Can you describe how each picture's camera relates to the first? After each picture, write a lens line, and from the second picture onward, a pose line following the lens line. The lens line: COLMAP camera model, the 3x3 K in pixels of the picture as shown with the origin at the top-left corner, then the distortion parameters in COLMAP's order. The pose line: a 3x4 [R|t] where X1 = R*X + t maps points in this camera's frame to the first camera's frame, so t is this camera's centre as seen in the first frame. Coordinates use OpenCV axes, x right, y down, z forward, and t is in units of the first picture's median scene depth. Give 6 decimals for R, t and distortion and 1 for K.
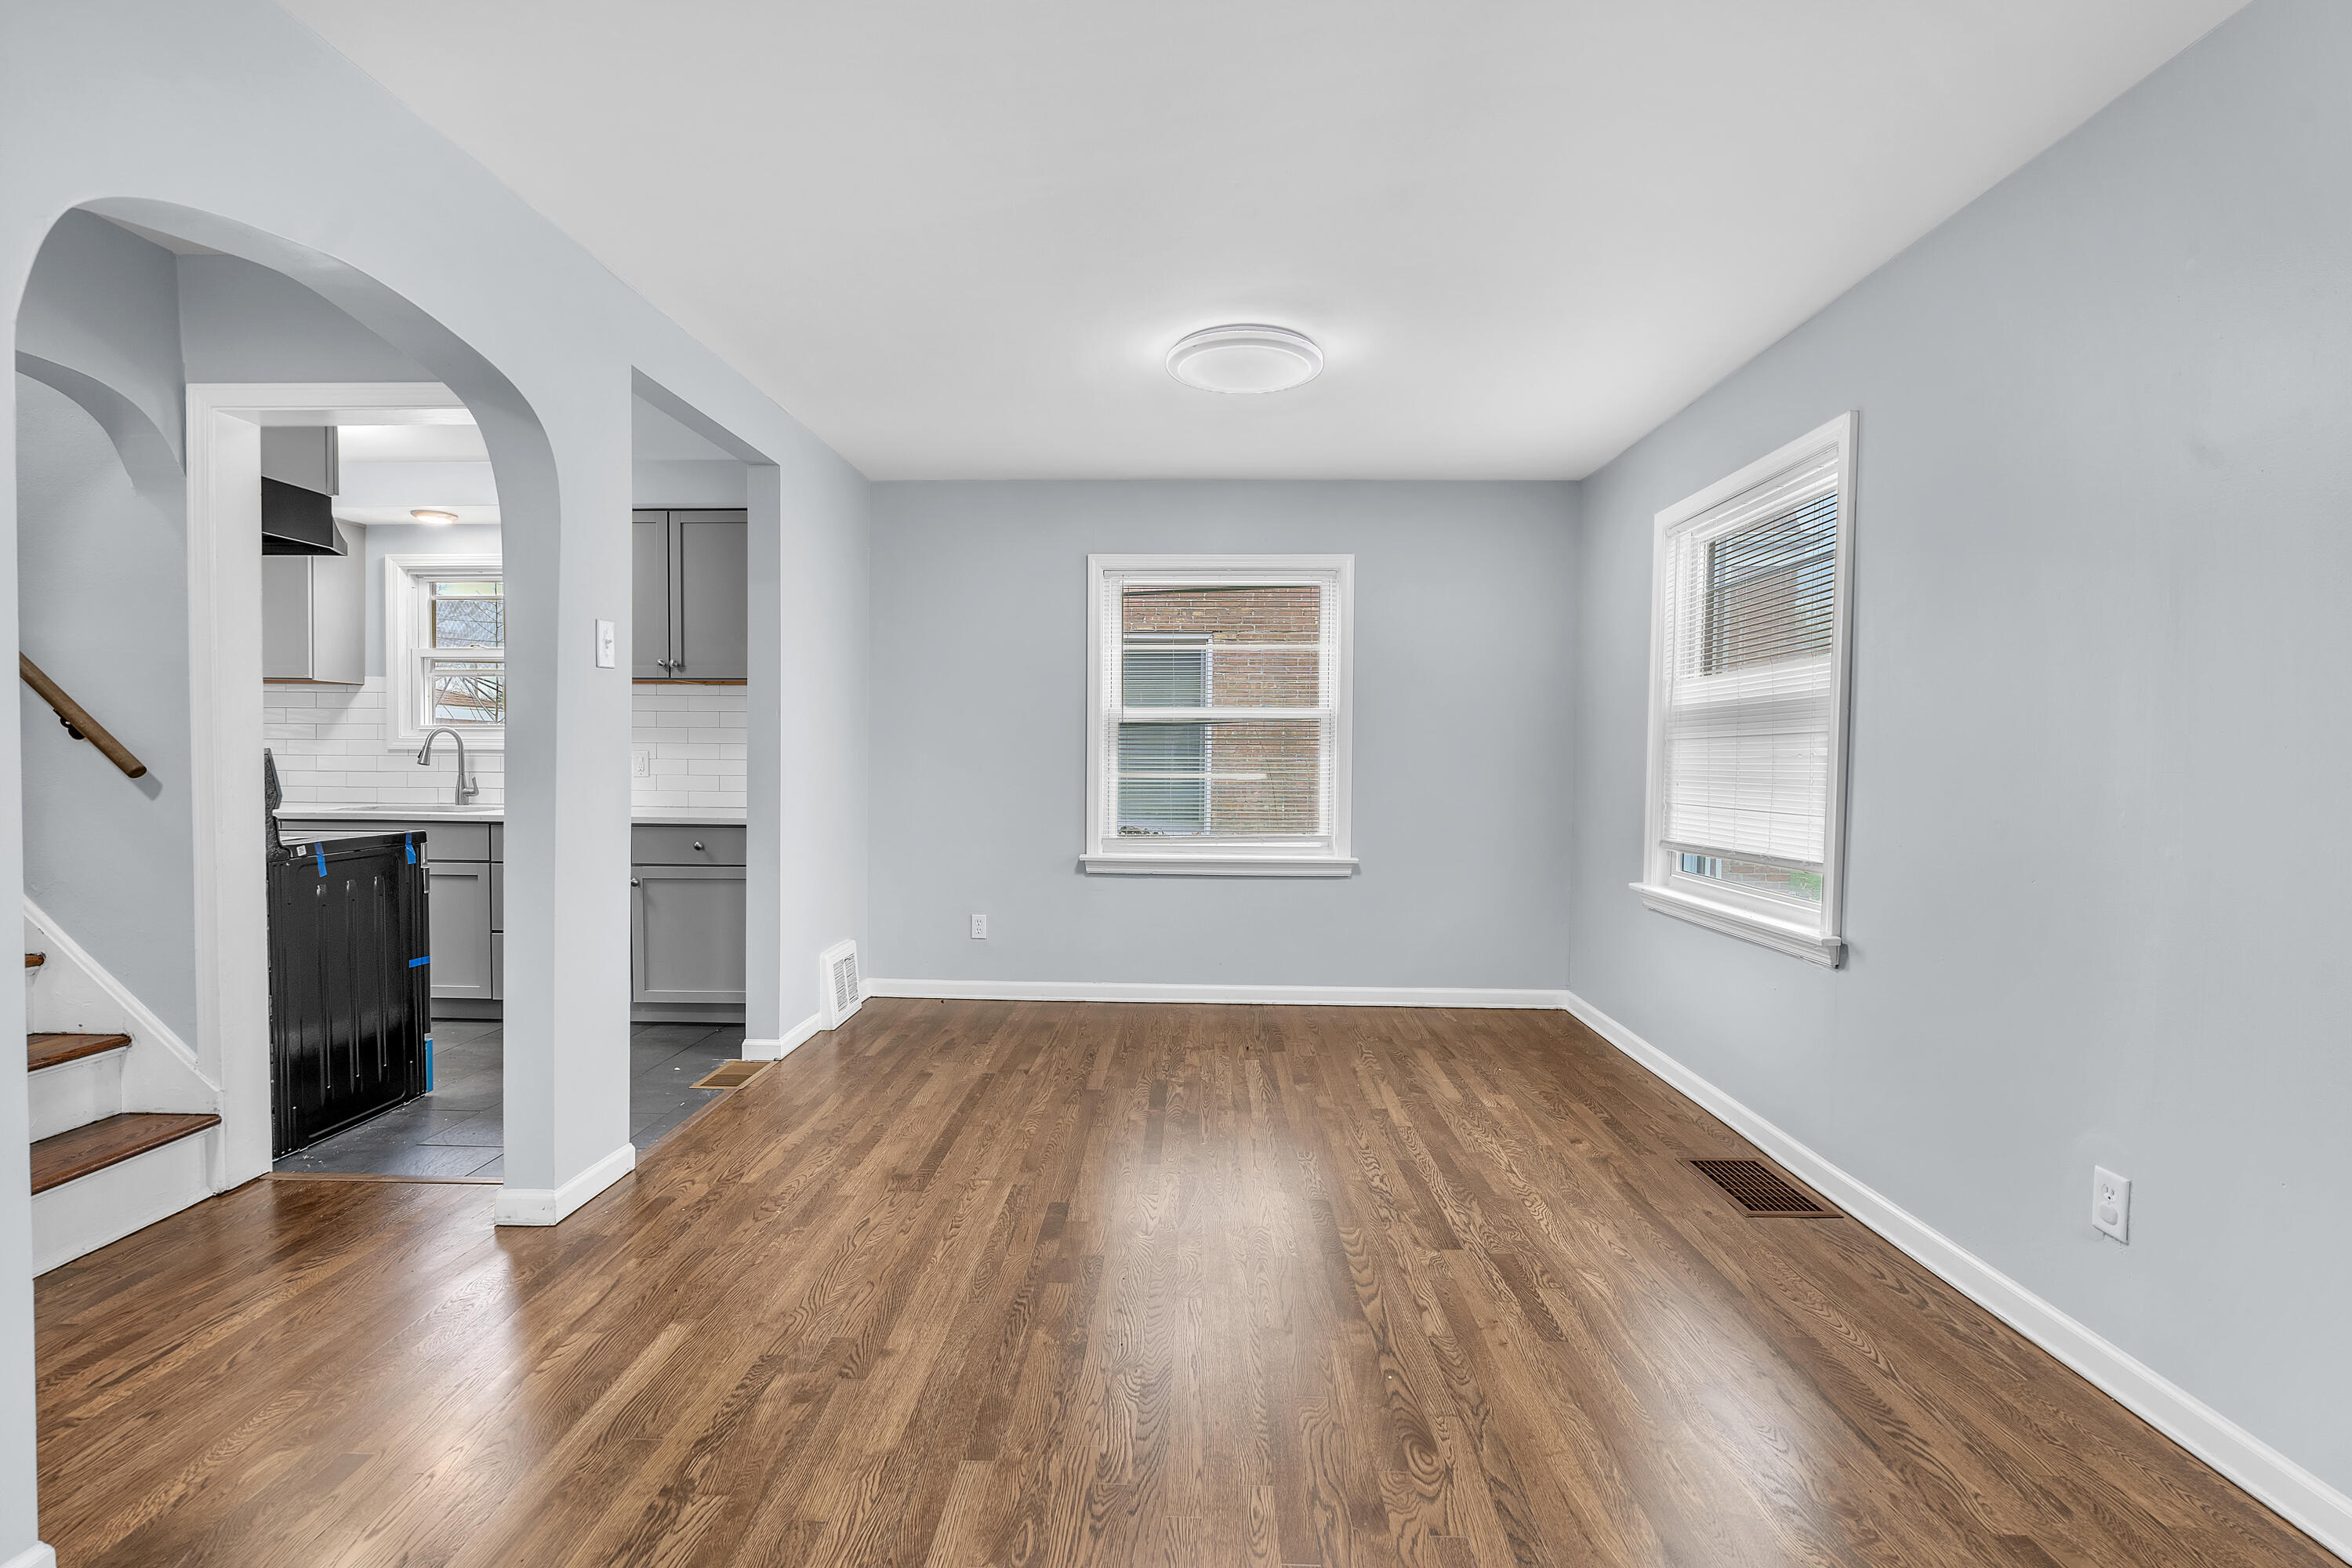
lens RADIAL K [[1187.0, 0, 1176.0], [0, 1187.0, 784.0], [0, 0, 1]] dist [-0.001565, -0.000221]
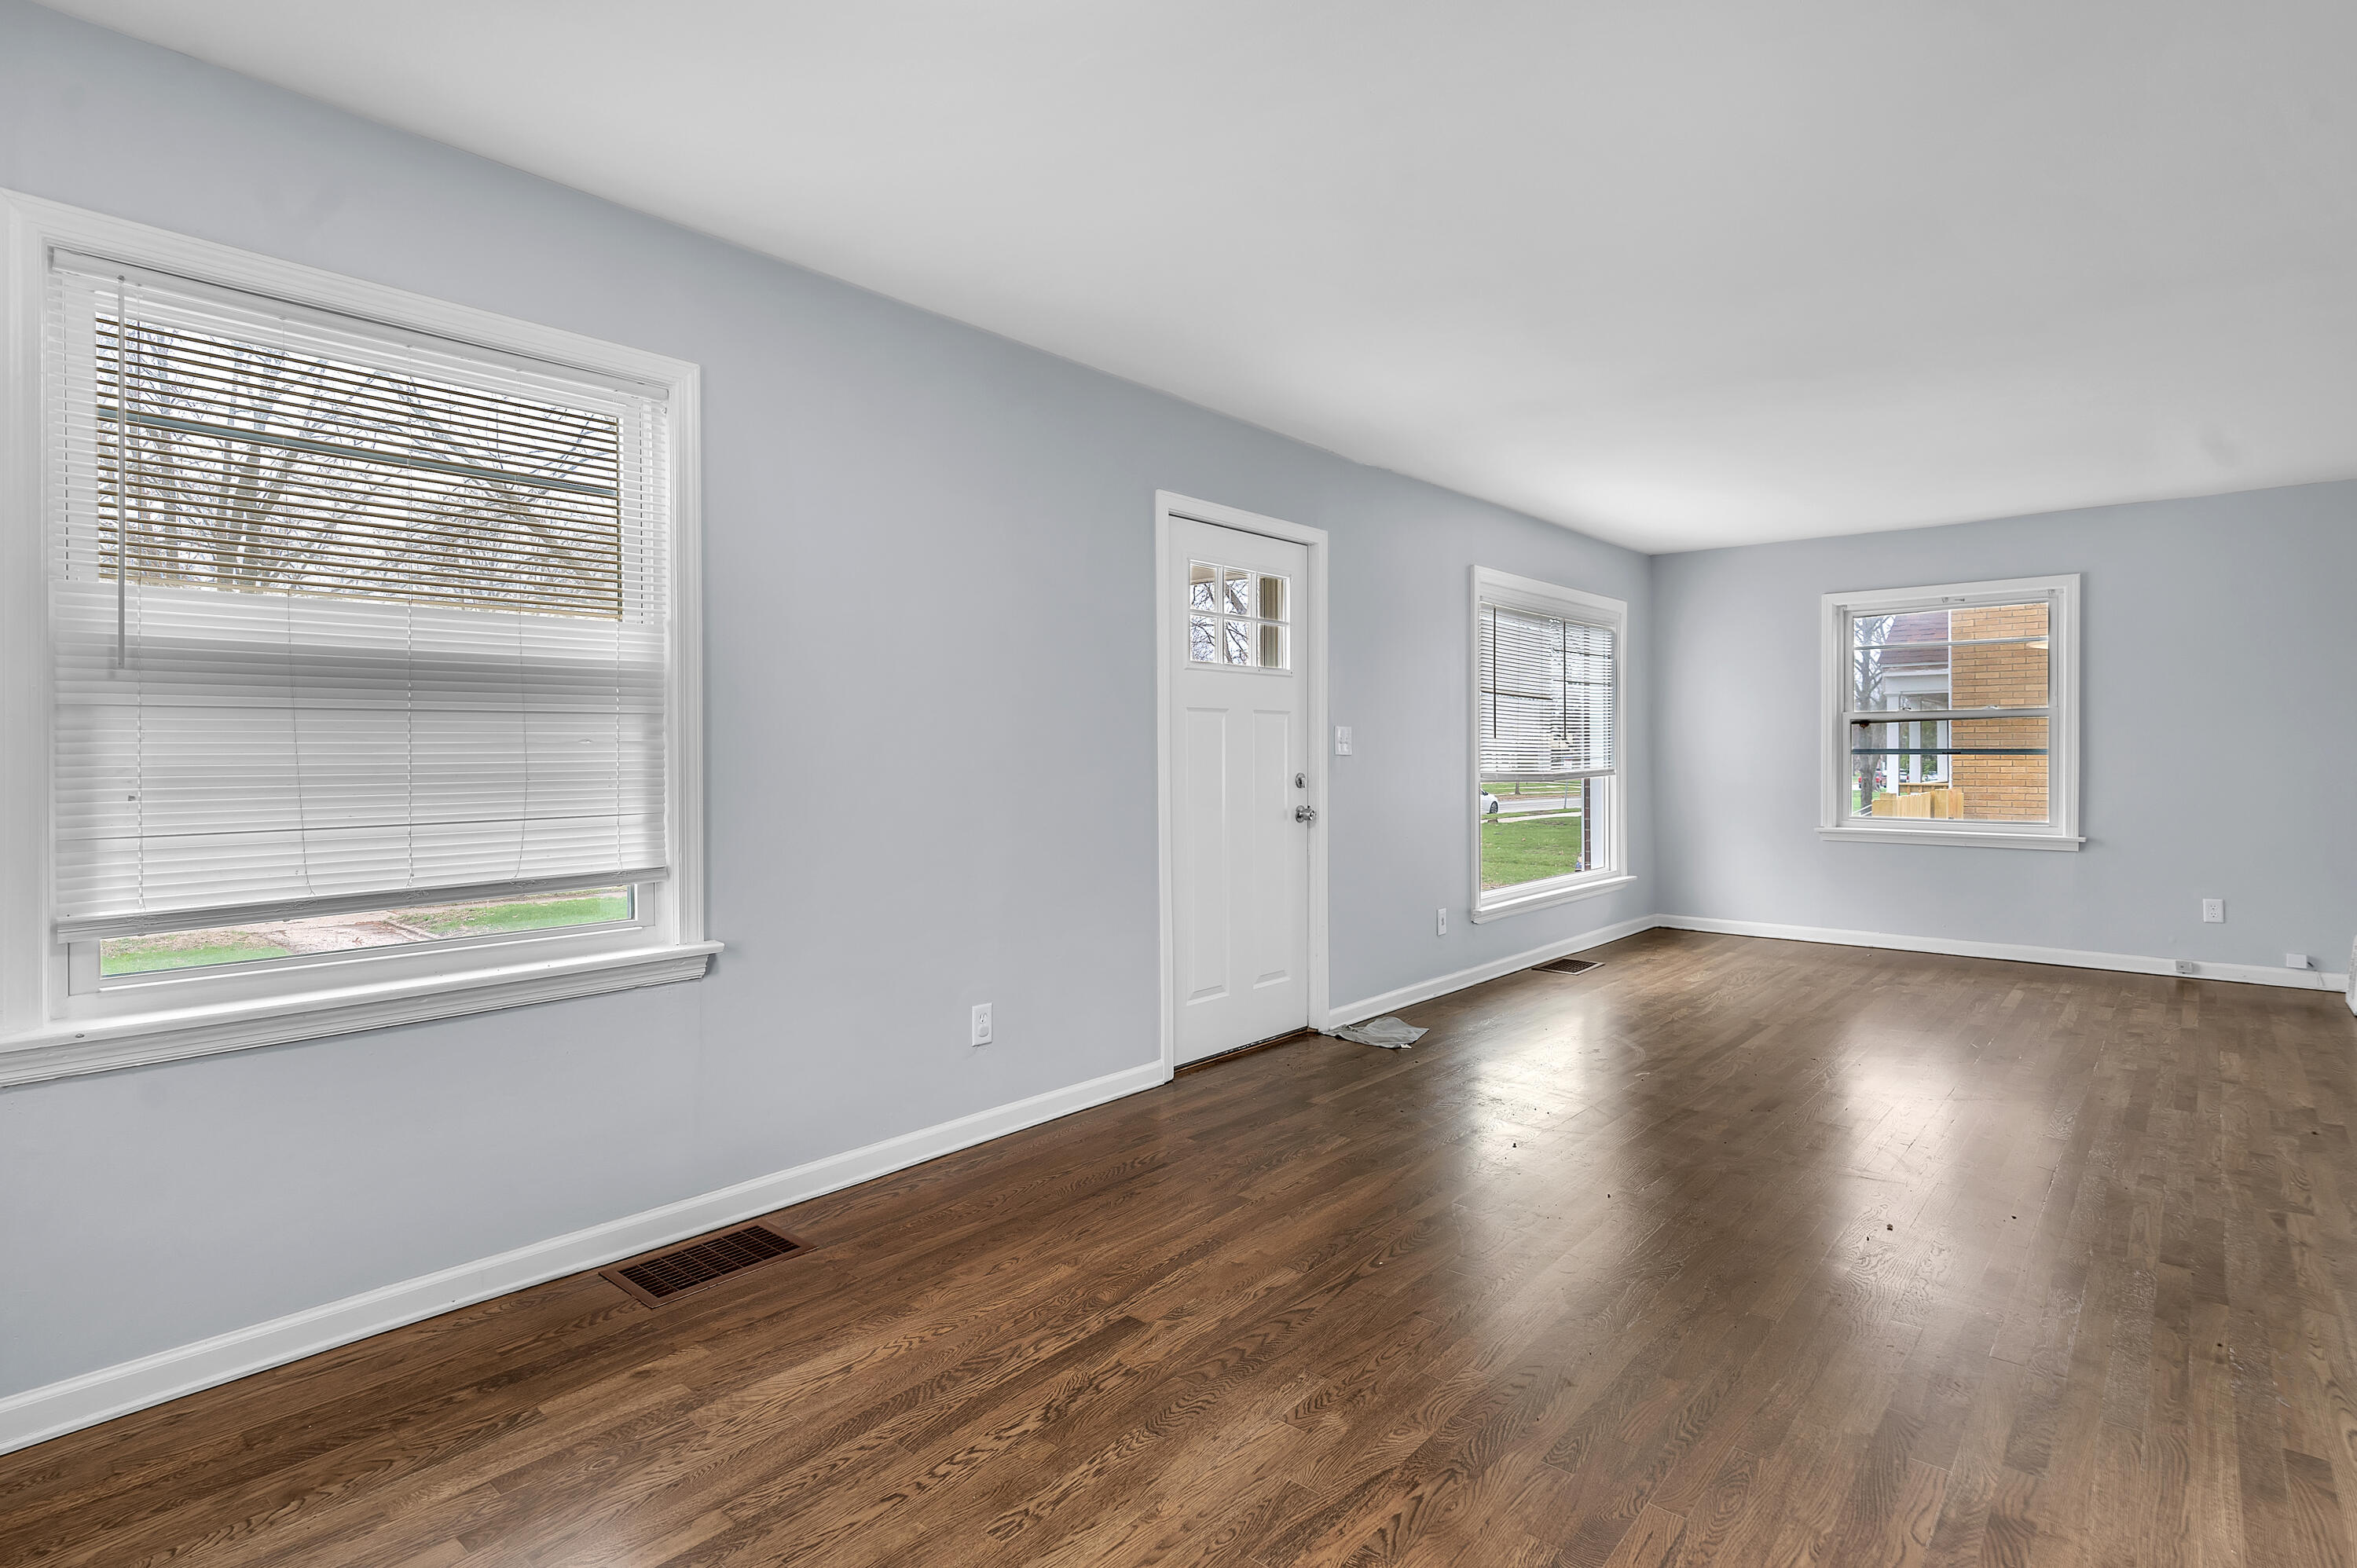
lens RADIAL K [[1189.5, 0, 1178.5], [0, 1189.5, 784.0], [0, 0, 1]] dist [-0.001565, -0.000221]
pose [[-0.784547, -0.023765, 0.619614, -0.268231], [0.010608, 0.998605, 0.051732, -0.032537], [-0.619978, 0.047159, -0.783200, 1.398321]]
